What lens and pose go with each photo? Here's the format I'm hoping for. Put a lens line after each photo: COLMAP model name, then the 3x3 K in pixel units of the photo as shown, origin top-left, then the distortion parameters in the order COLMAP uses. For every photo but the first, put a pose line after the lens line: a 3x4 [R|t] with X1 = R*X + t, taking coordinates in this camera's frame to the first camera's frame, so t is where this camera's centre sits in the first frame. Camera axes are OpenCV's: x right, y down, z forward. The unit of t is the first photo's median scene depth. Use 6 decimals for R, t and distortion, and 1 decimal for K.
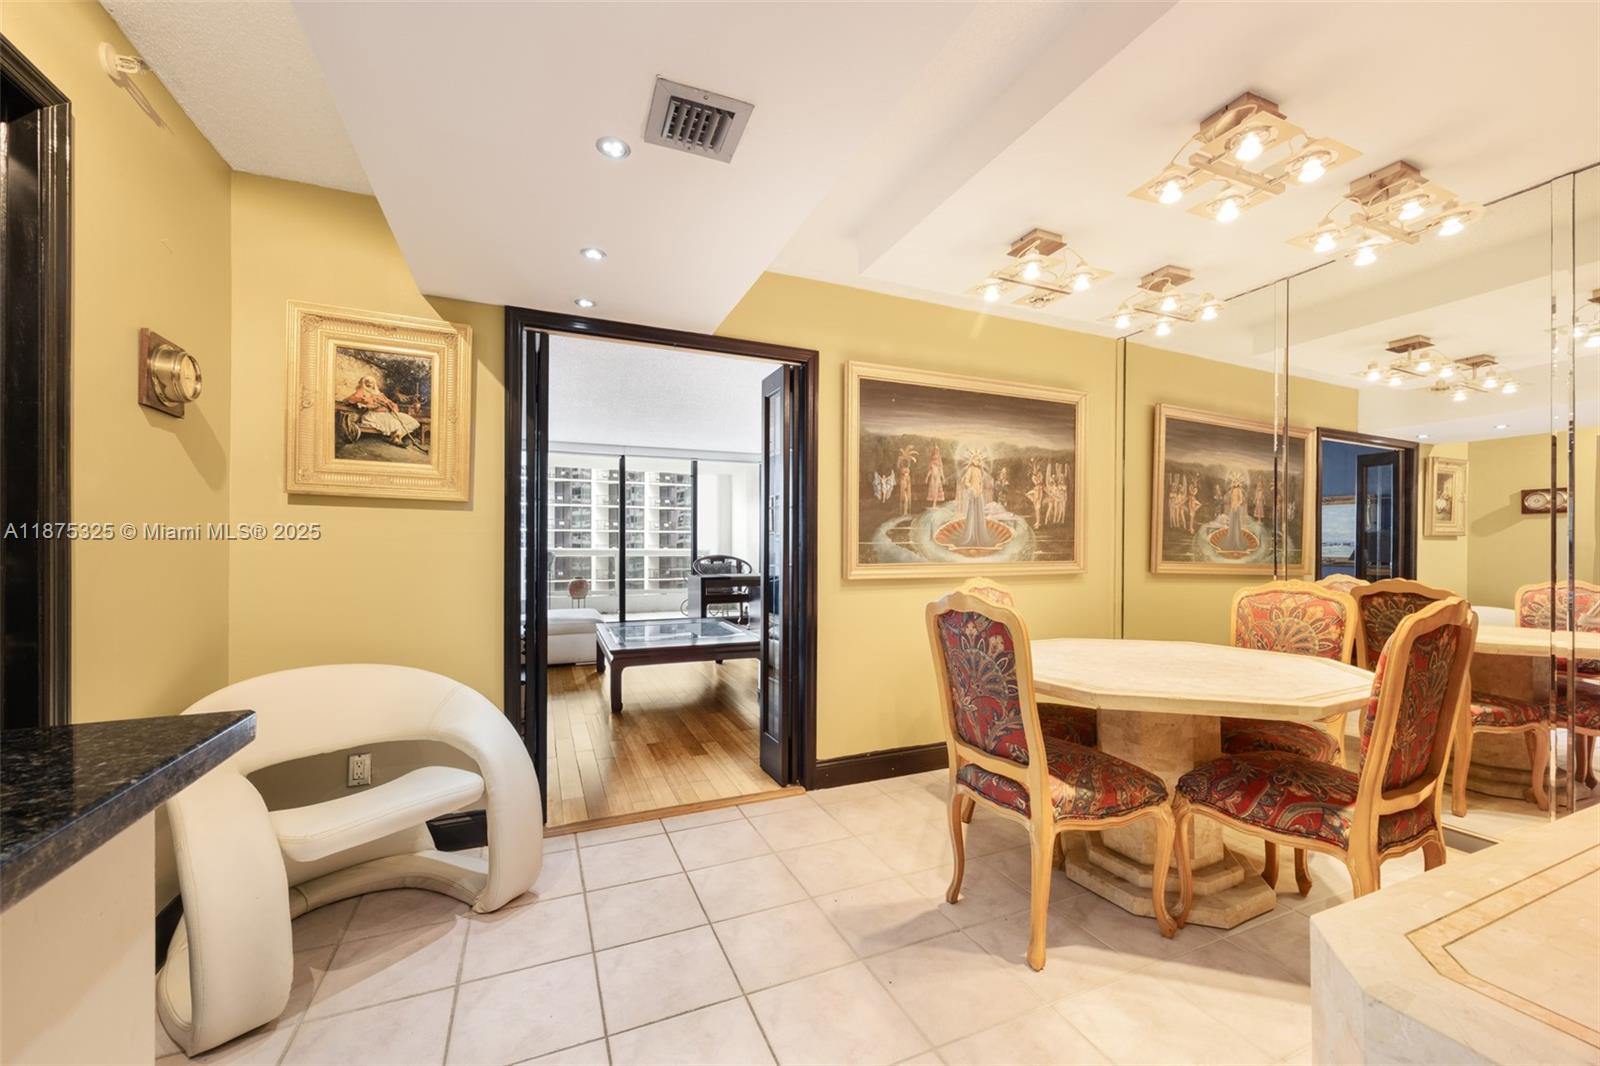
lens RADIAL K [[630.1, 0, 803.2], [0, 630.1, 541.3], [0, 0, 1]] dist [-0.000237, 0.000175]
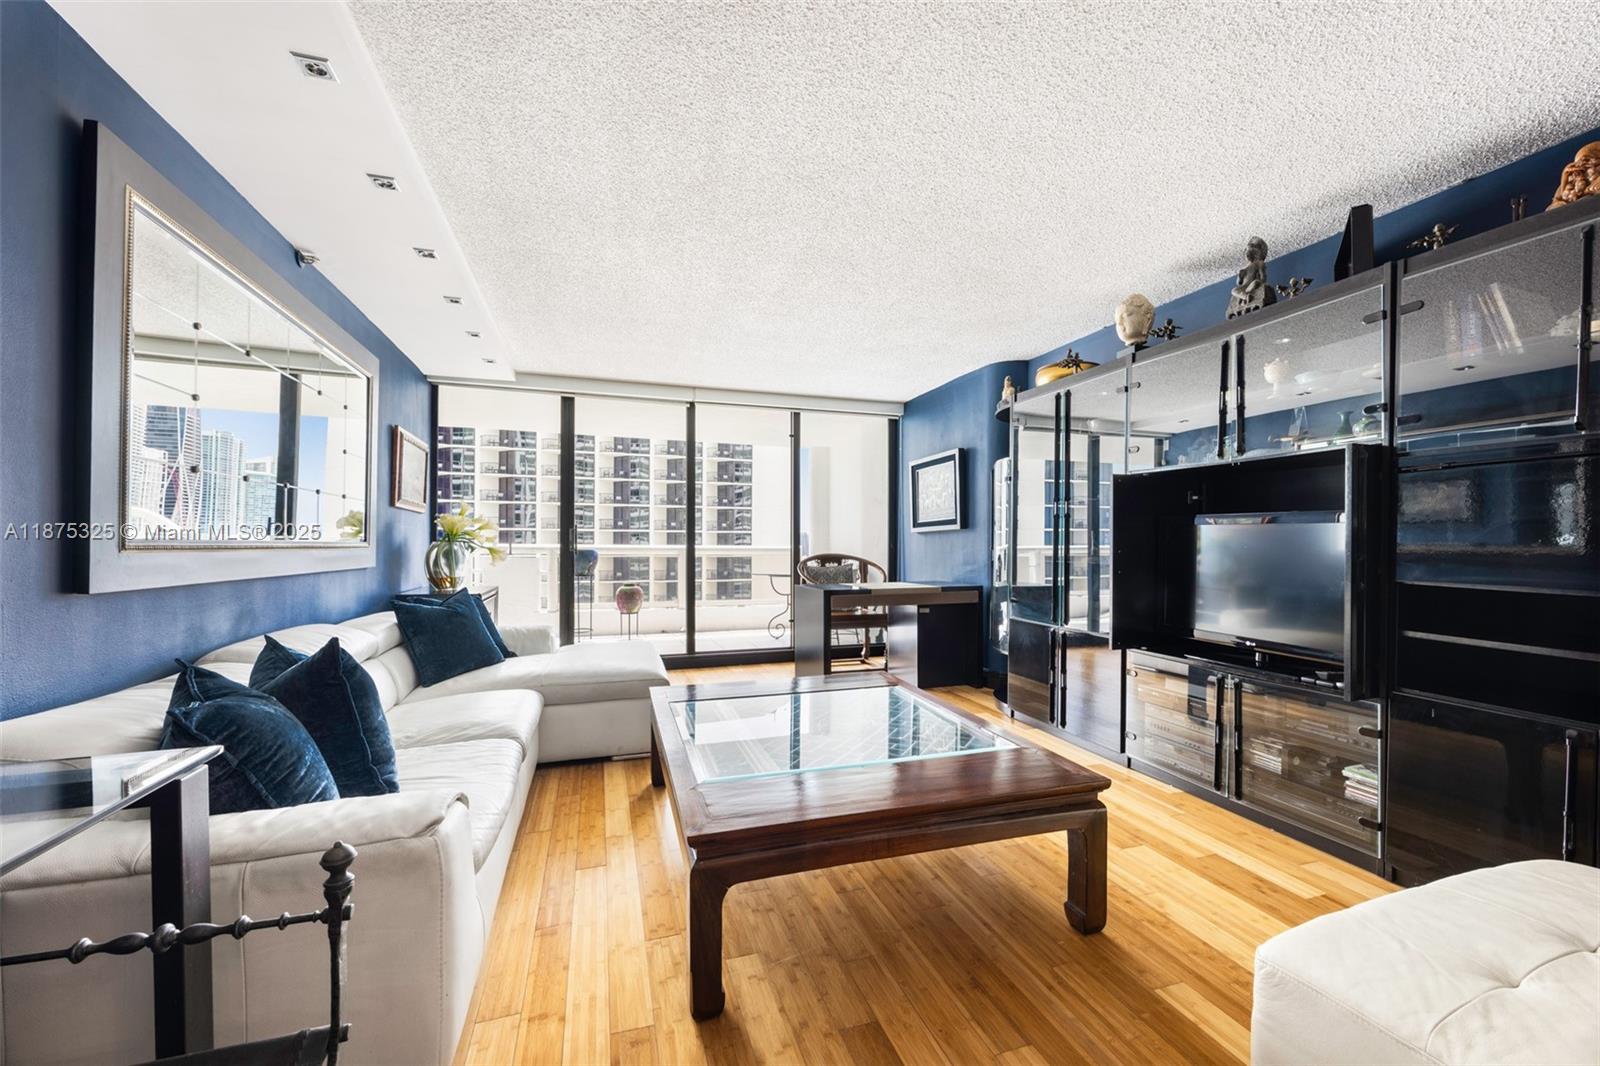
lens RADIAL K [[608.3, 0, 800.7], [0, 608.3, 554.4], [0, 0, 1]] dist [-0.000011, 0.000035]
pose [[0.996680, 0.004169, -0.081316, -0.308649], [-0.002718, 0.999835, 0.017946, 0.030340], [0.081377, -0.017665, 0.996527, 0.956641]]
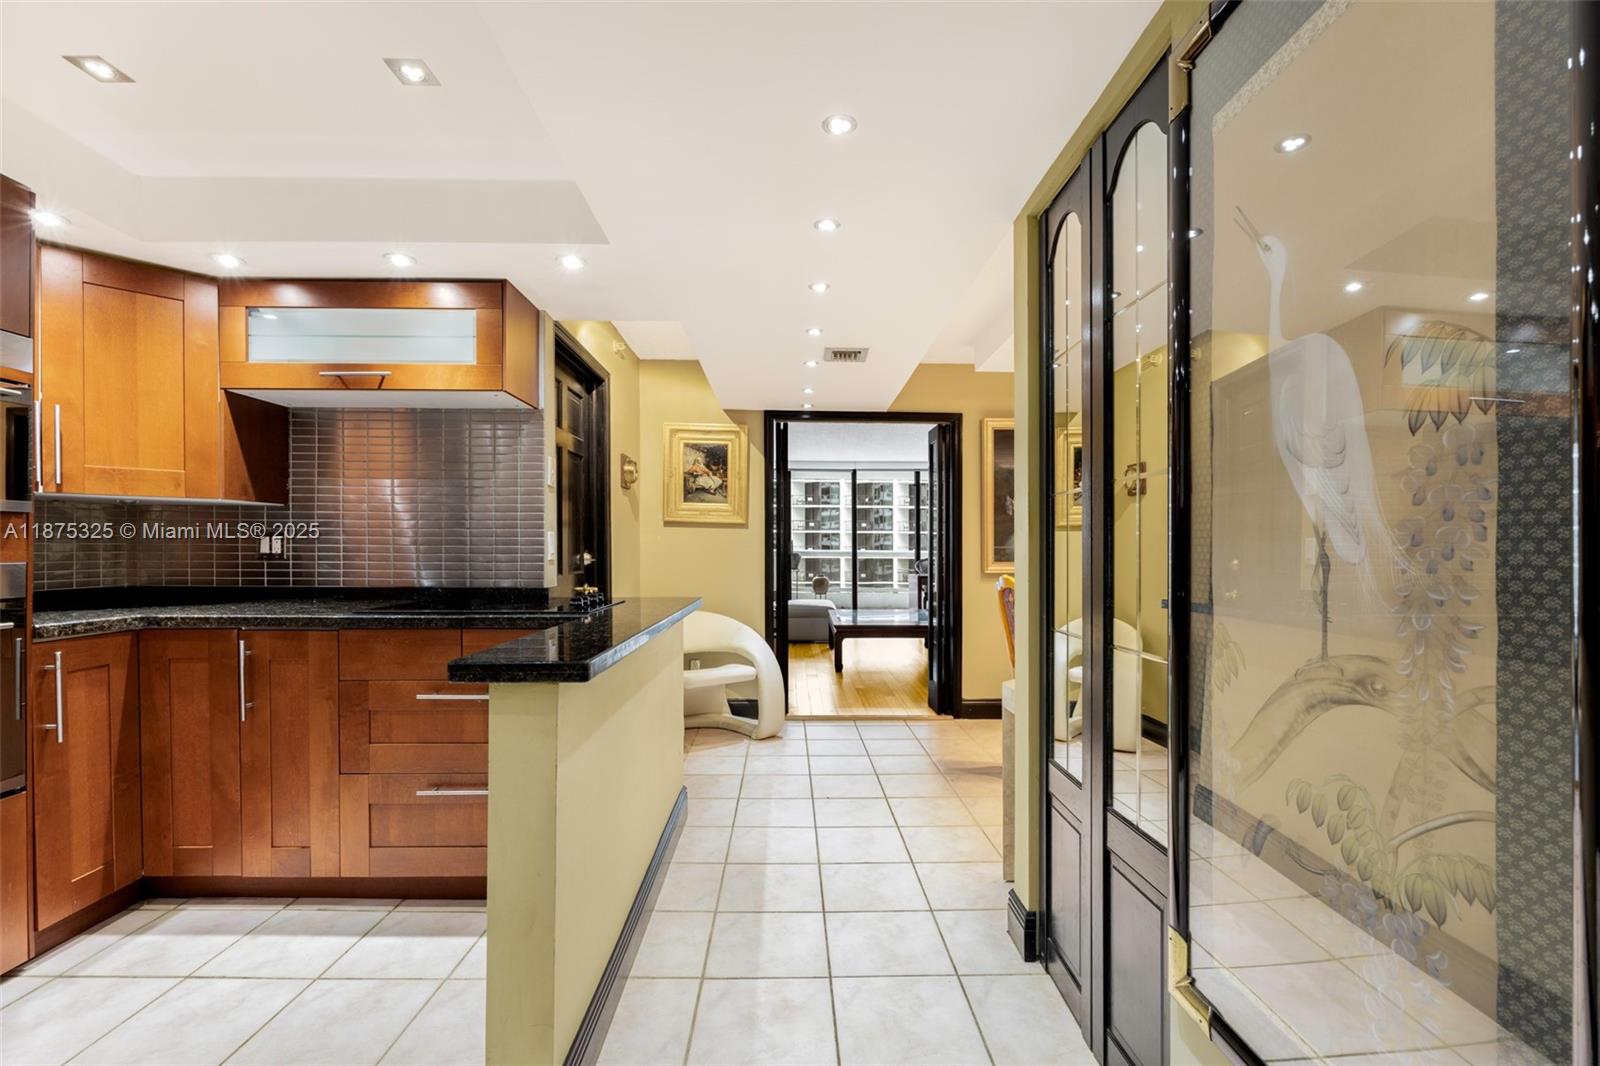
lens RADIAL K [[706.2, 0, 799.8], [0, 706.2, 541.1], [0, 0, 1]] dist [-0.001632, -0.000180]
pose [[0.926801, -0.002788, -0.375543, 0.269846], [0.002277, 0.999996, -0.001805, -0.007766], [0.375547, 0.000818, 0.926803, -0.596813]]
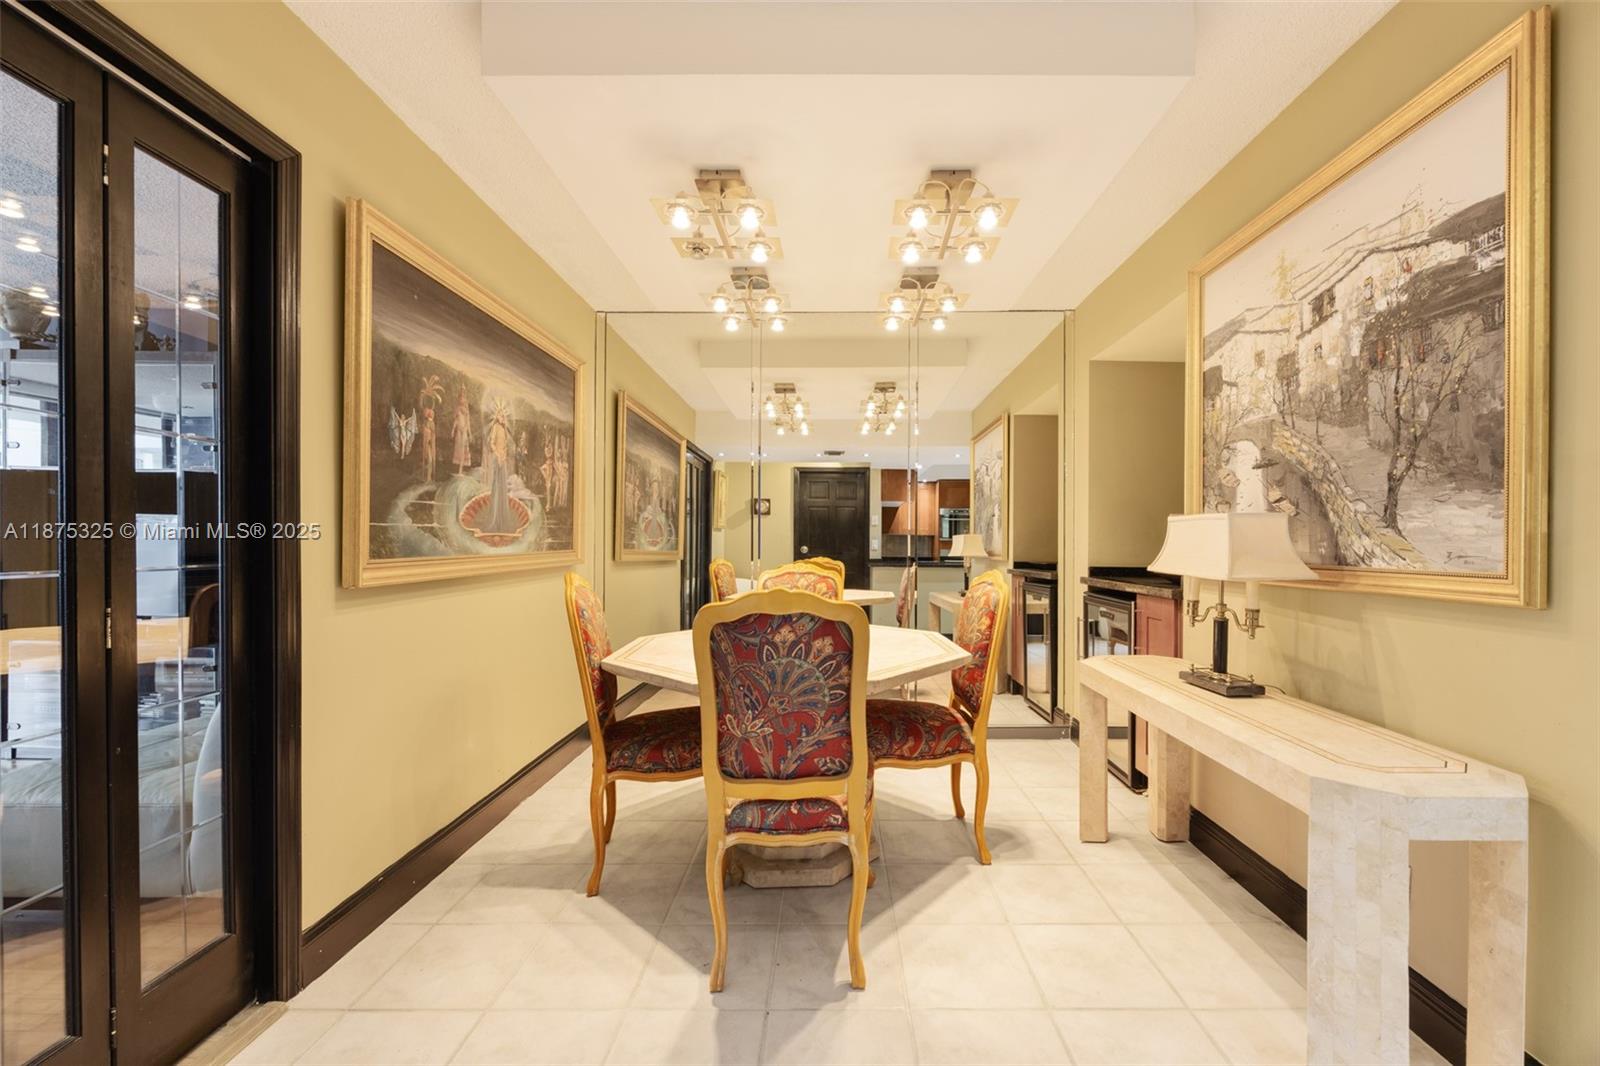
lens RADIAL K [[631.8, 0, 830.6], [0, 631.8, 547.0], [0, 0, 1]] dist [-0.001488, -0.000241]
pose [[0.399868, -0.008797, 0.916530, -0.268380], [-0.016439, 0.999724, 0.016767, 0.007037], [-0.916425, -0.021771, 0.399613, 0.366621]]
